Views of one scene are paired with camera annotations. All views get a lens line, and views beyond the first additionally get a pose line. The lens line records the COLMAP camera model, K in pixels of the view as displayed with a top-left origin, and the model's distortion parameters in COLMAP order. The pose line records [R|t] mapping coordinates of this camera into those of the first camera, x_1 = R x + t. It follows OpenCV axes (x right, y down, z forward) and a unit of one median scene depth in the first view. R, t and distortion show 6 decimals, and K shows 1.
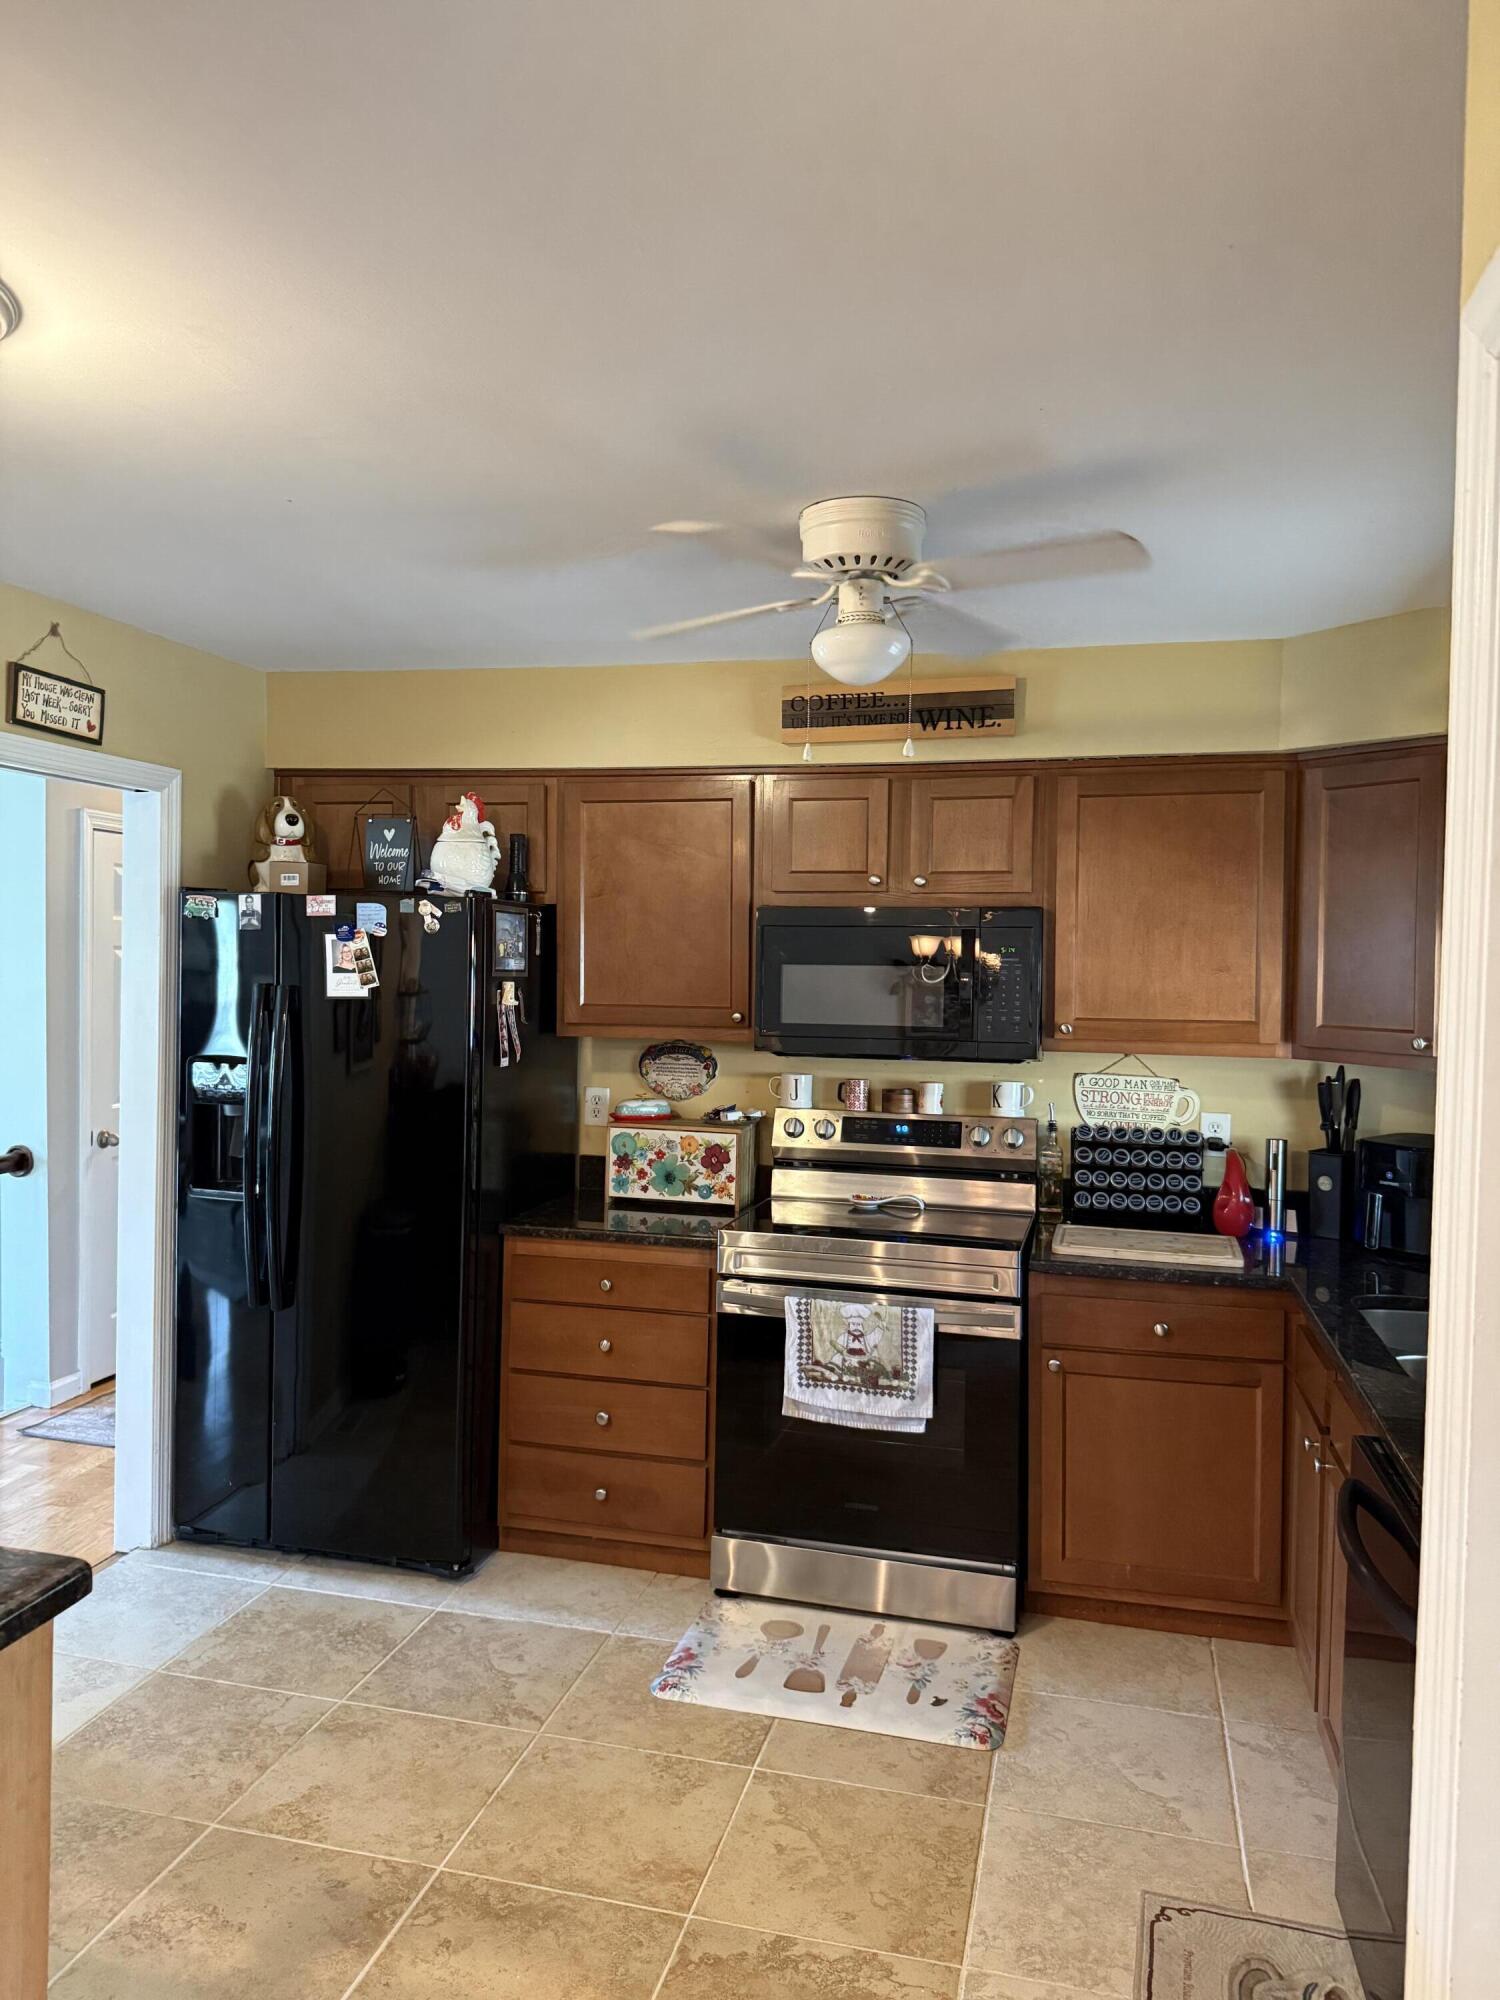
lens RADIAL K [[1400.3, 0, 735.2], [0, 1400.3, 982.7], [0, 0, 1]] dist [0.064518, -0.074465]
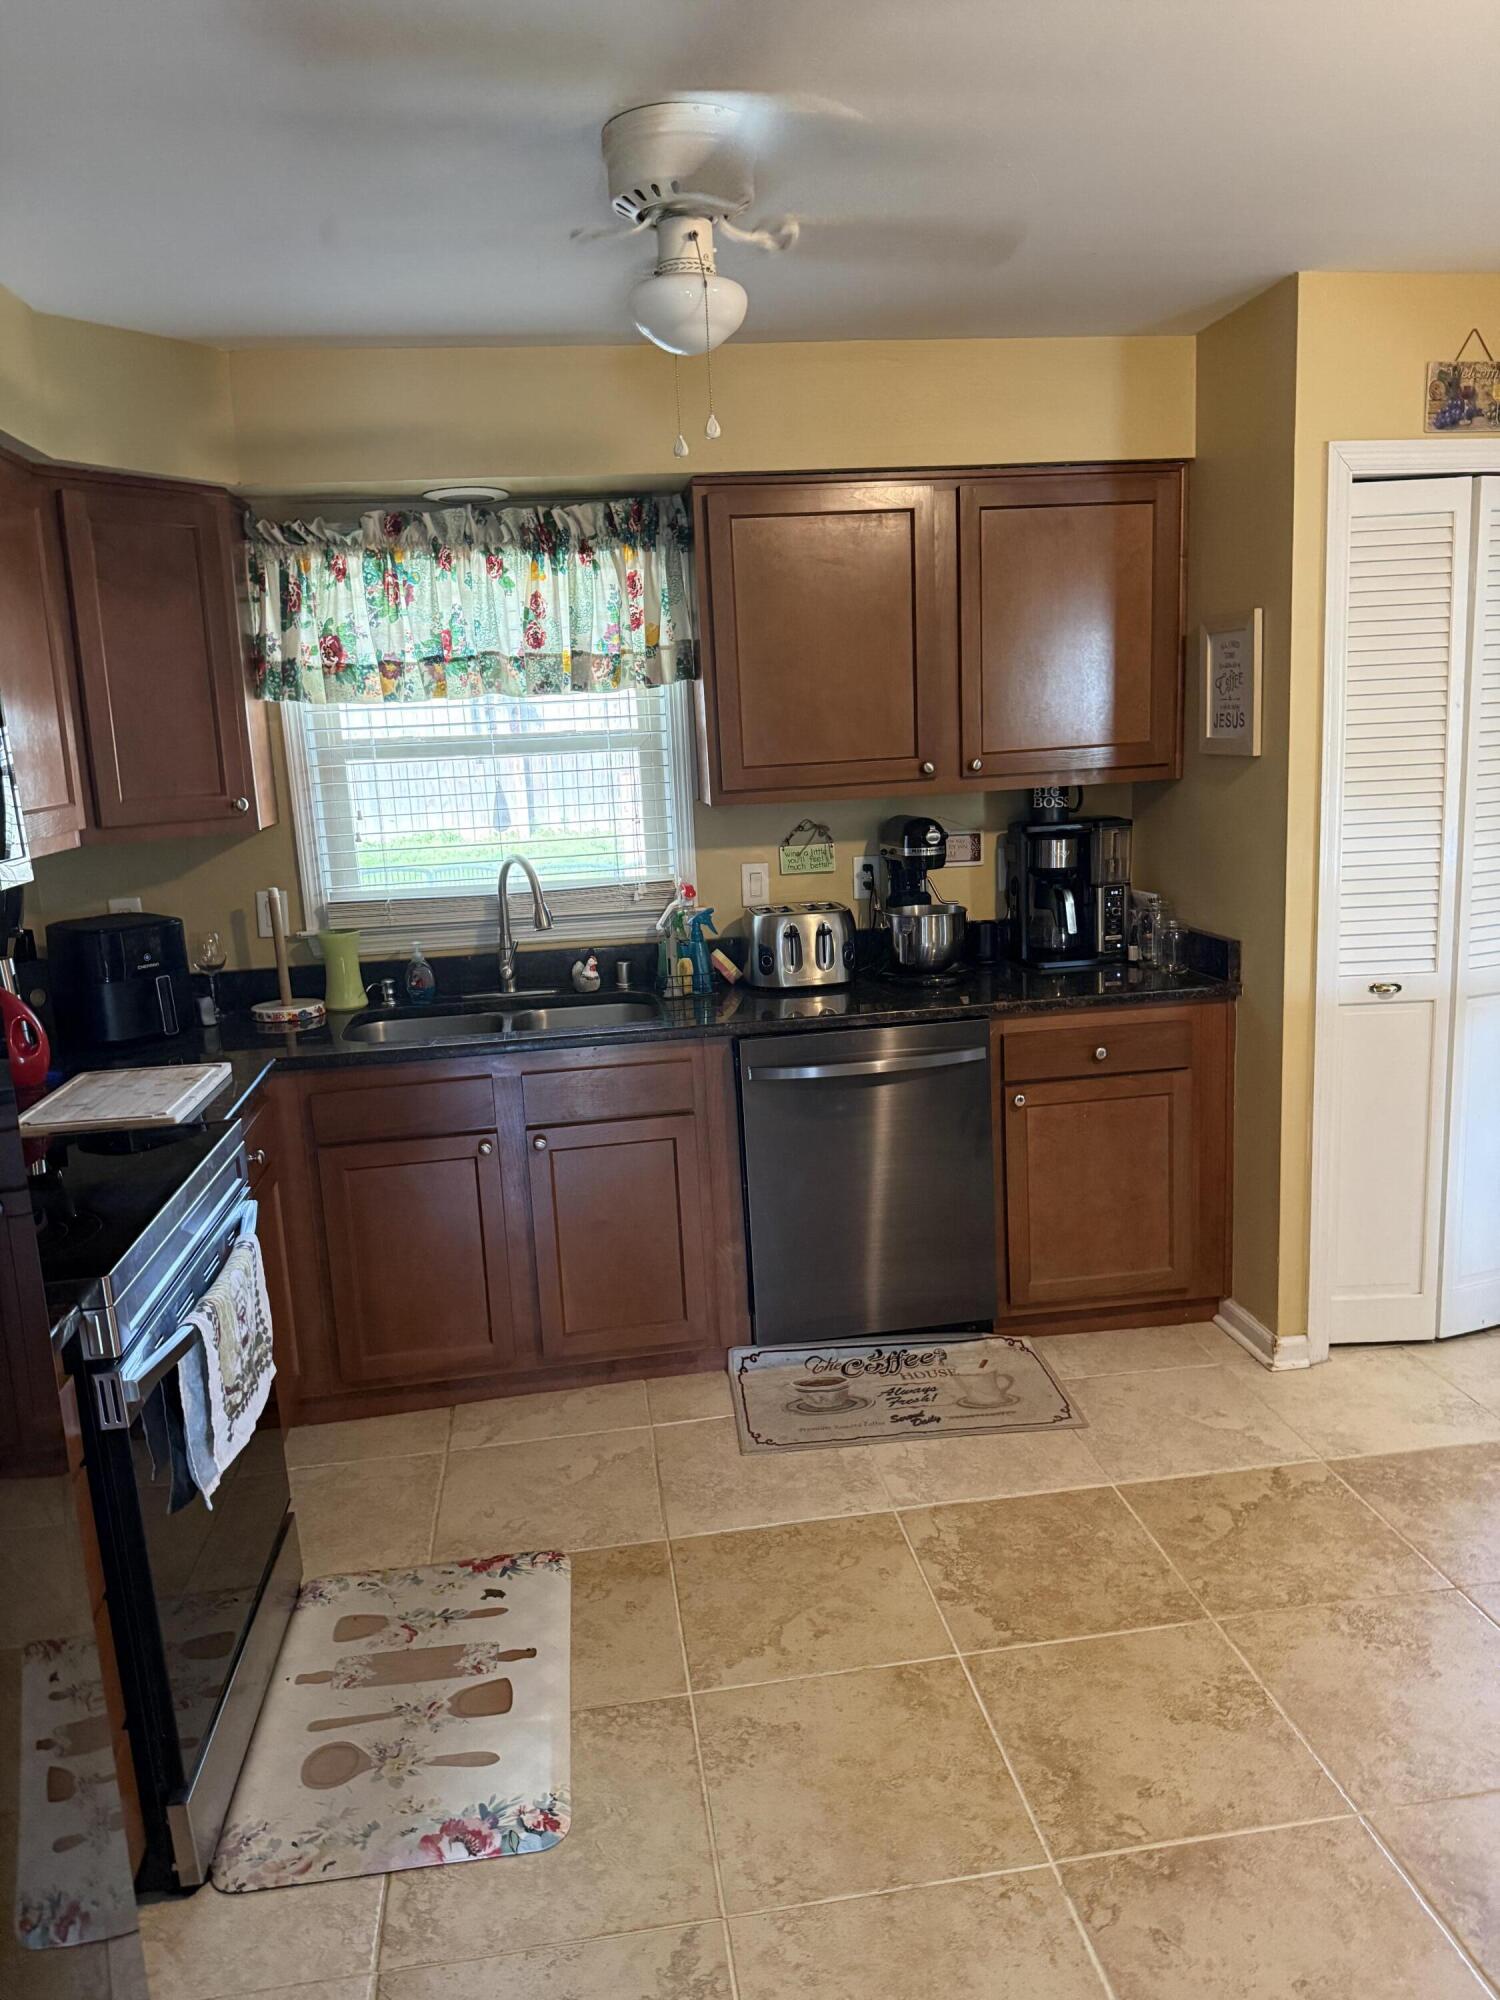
lens RADIAL K [[1400.3, 0, 764.9], [0, 1400.3, 982.6], [0, 0, 1]] dist [0.064518, -0.074465]
pose [[-0.374205, -0.169294, 0.911762, -0.538294], [0.061170, 0.976548, 0.206429, -0.016468], [-0.925326, 0.133019, -0.355073, 0.936715]]
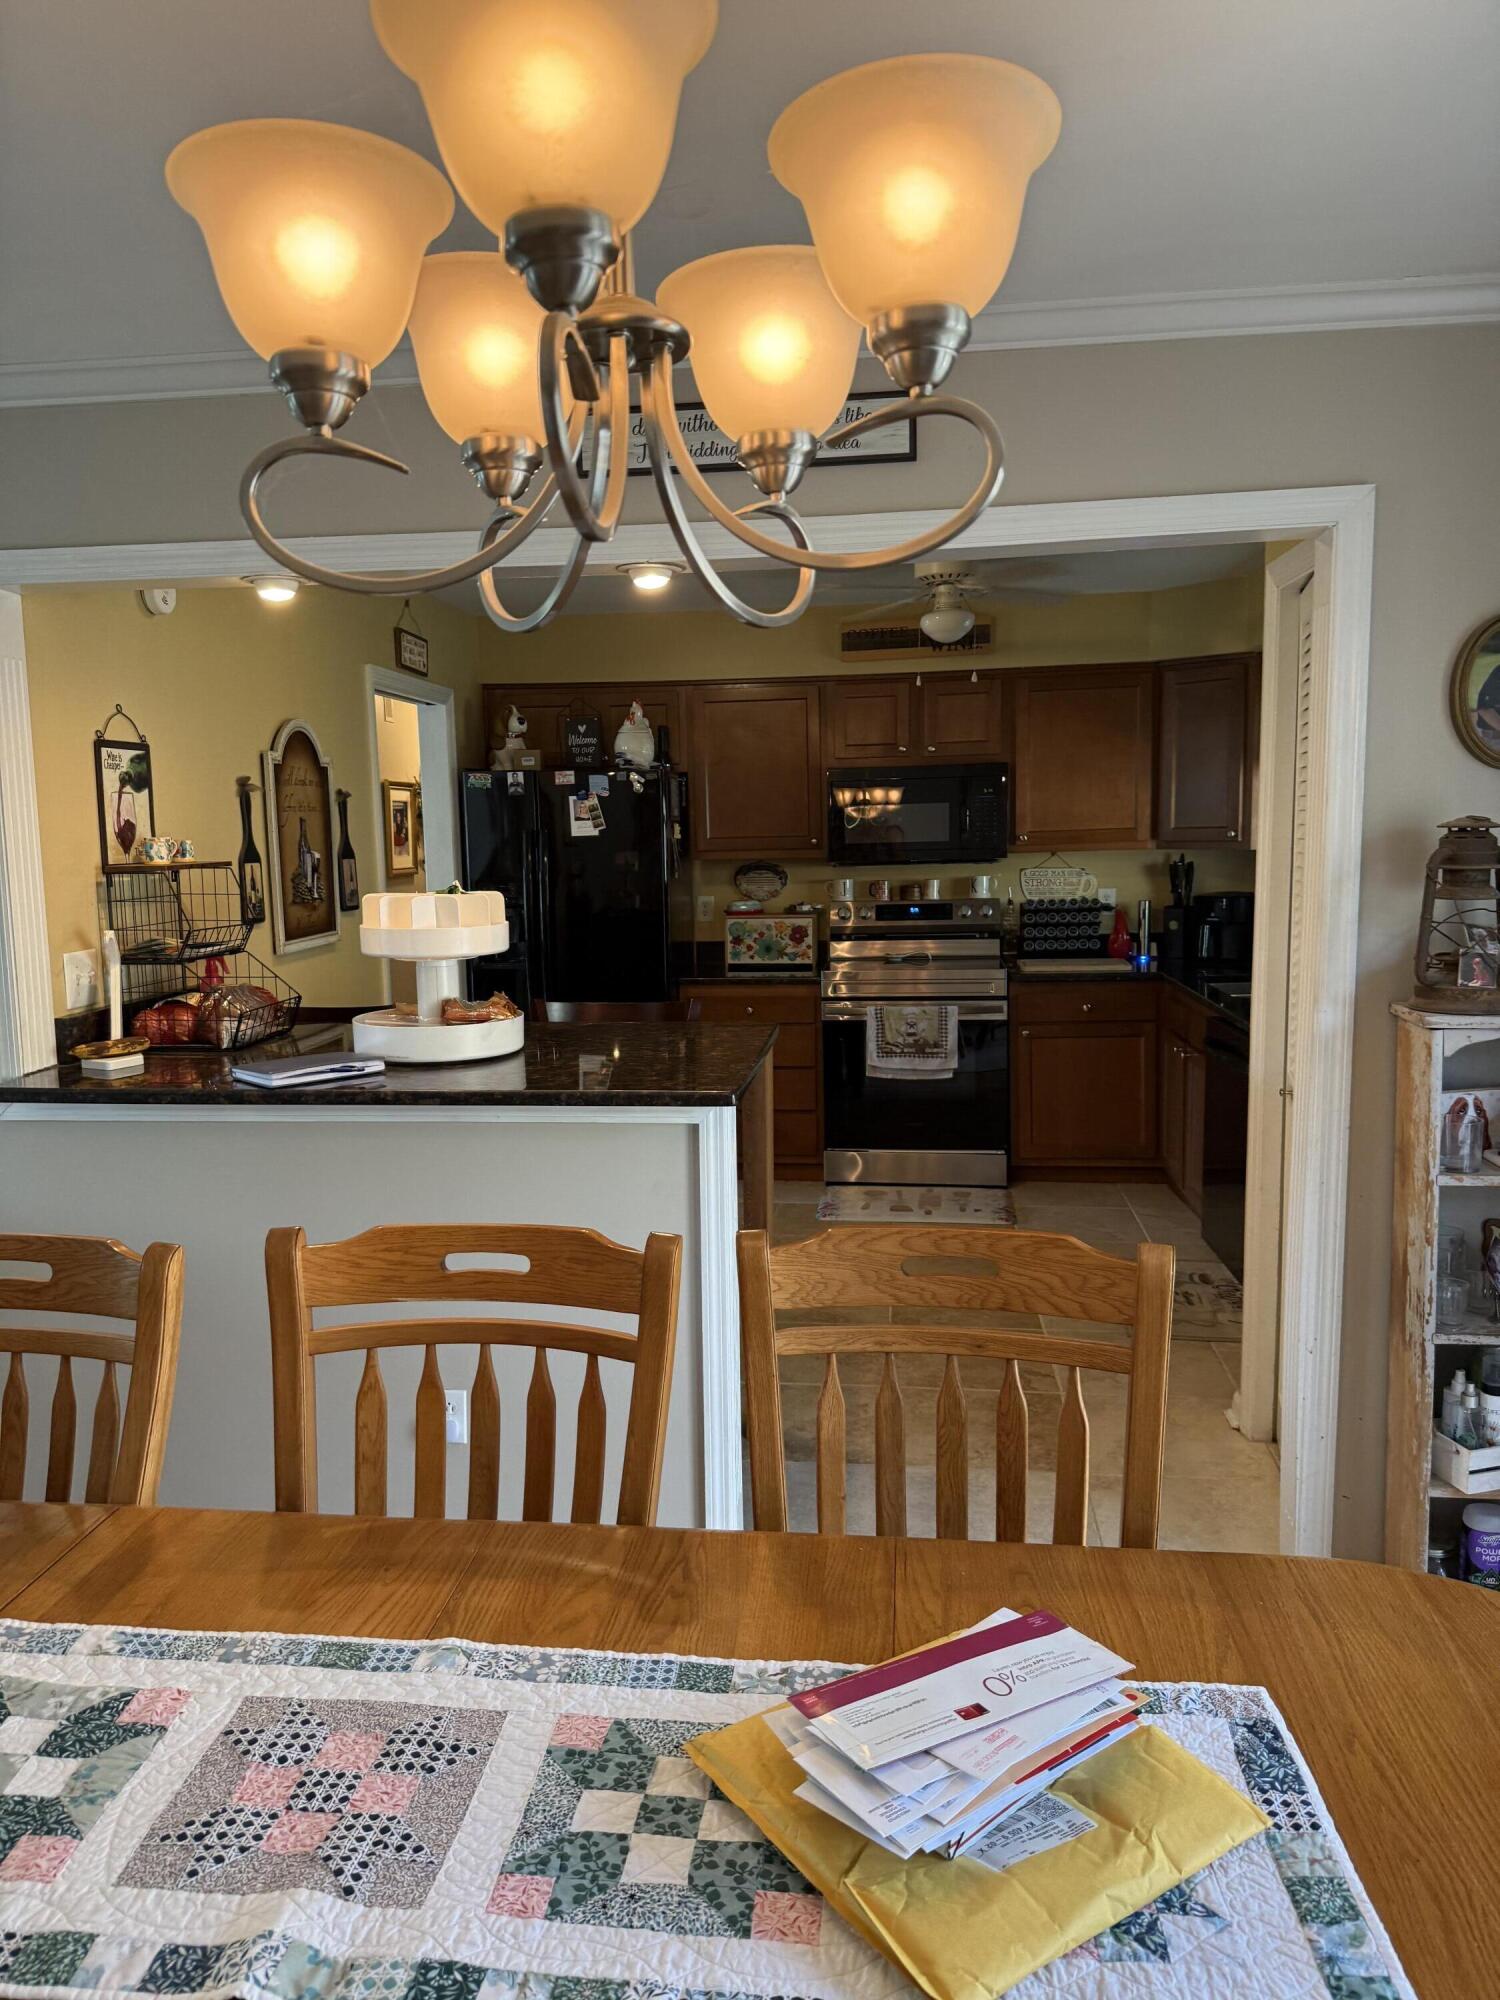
lens RADIAL K [[1400.3, 0, 729.2], [0, 1400.3, 1022.6], [0, 0, 1]] dist [0.064518, -0.074465]
pose [[0.990360, -0.057363, 0.126086, -0.323638], [0.041428, 0.991221, 0.125556, 0.026642], [-0.132181, -0.119122, 0.984042, -0.589629]]
